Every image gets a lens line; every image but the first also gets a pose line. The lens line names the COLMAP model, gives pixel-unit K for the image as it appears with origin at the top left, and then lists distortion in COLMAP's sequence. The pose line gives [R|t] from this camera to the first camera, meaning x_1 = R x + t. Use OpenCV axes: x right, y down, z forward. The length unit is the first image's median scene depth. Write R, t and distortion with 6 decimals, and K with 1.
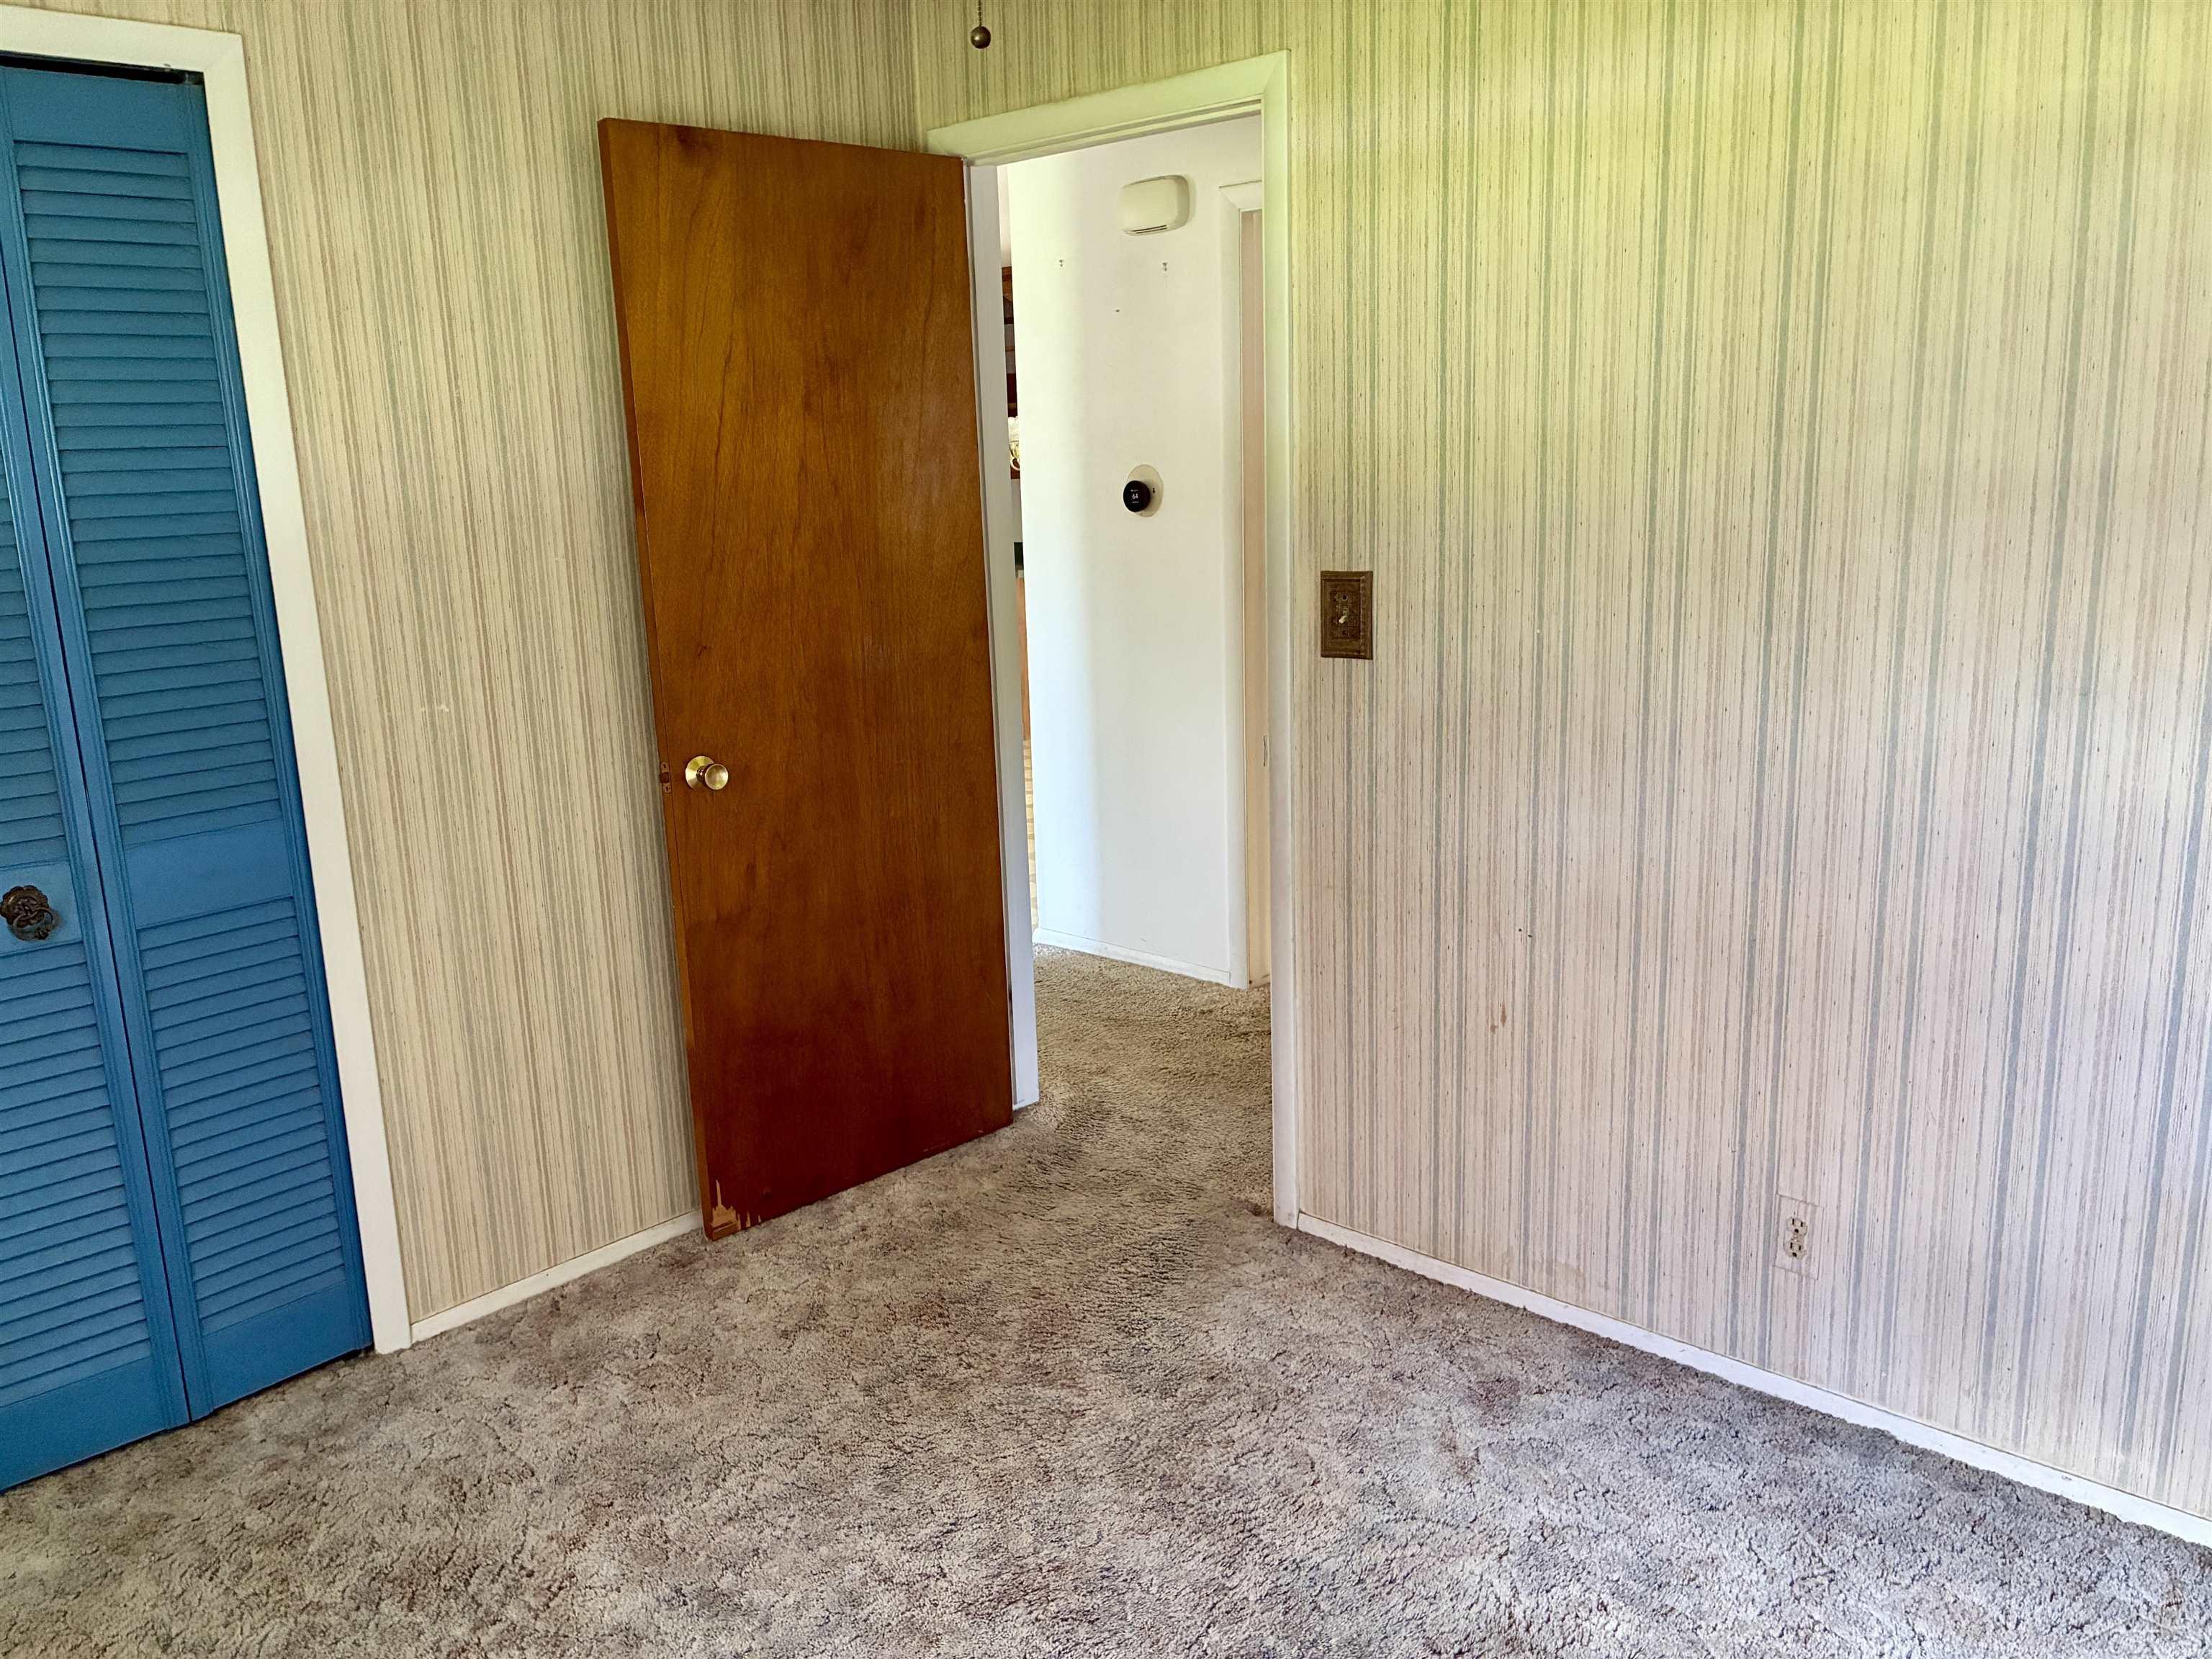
lens RADIAL K [[1679.0, 0, 1105.2], [0, 1679.0, 826.7], [0, 0, 1]] dist [0.051483, -0.067037]
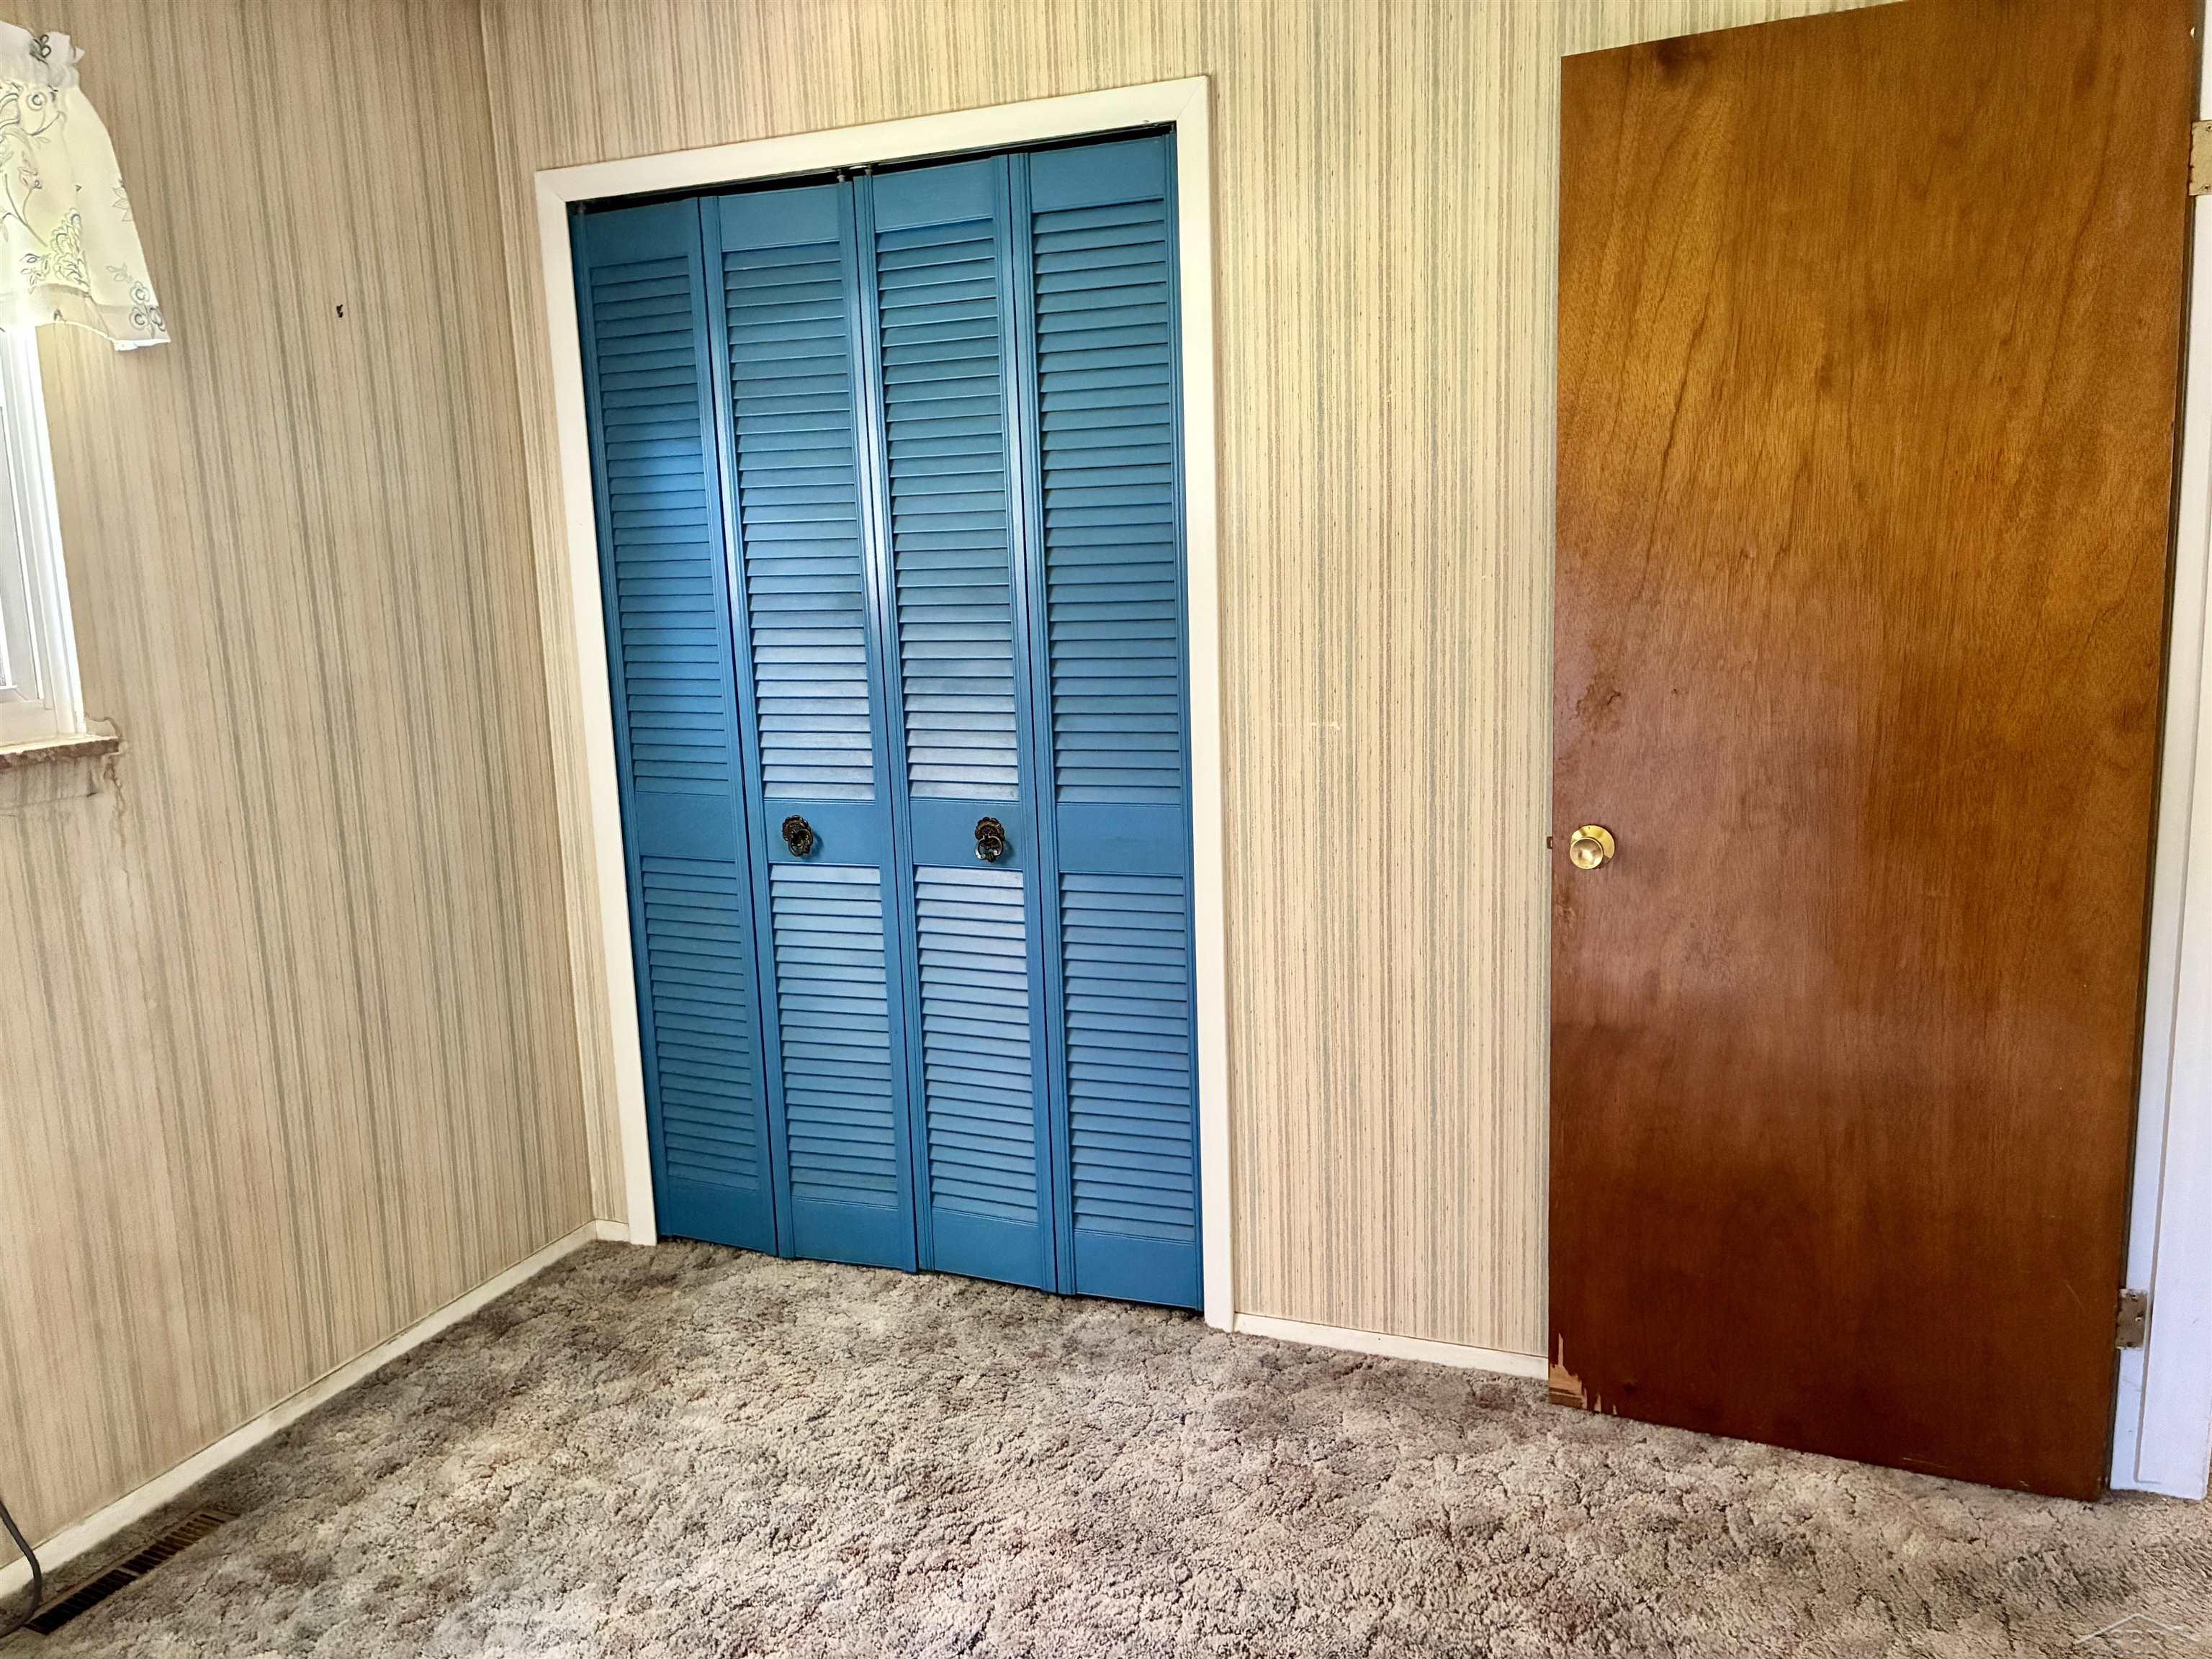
lens RADIAL K [[1679.0, 0, 1113.8], [0, 1679.0, 834.9], [0, 0, 1]] dist [0.051483, -0.067037]
pose [[0.357368, 0.179182, -0.916614, 0.445746], [-0.181792, 0.975998, 0.119914, -0.097423], [0.916100, 0.123779, 0.381365, 0.498939]]
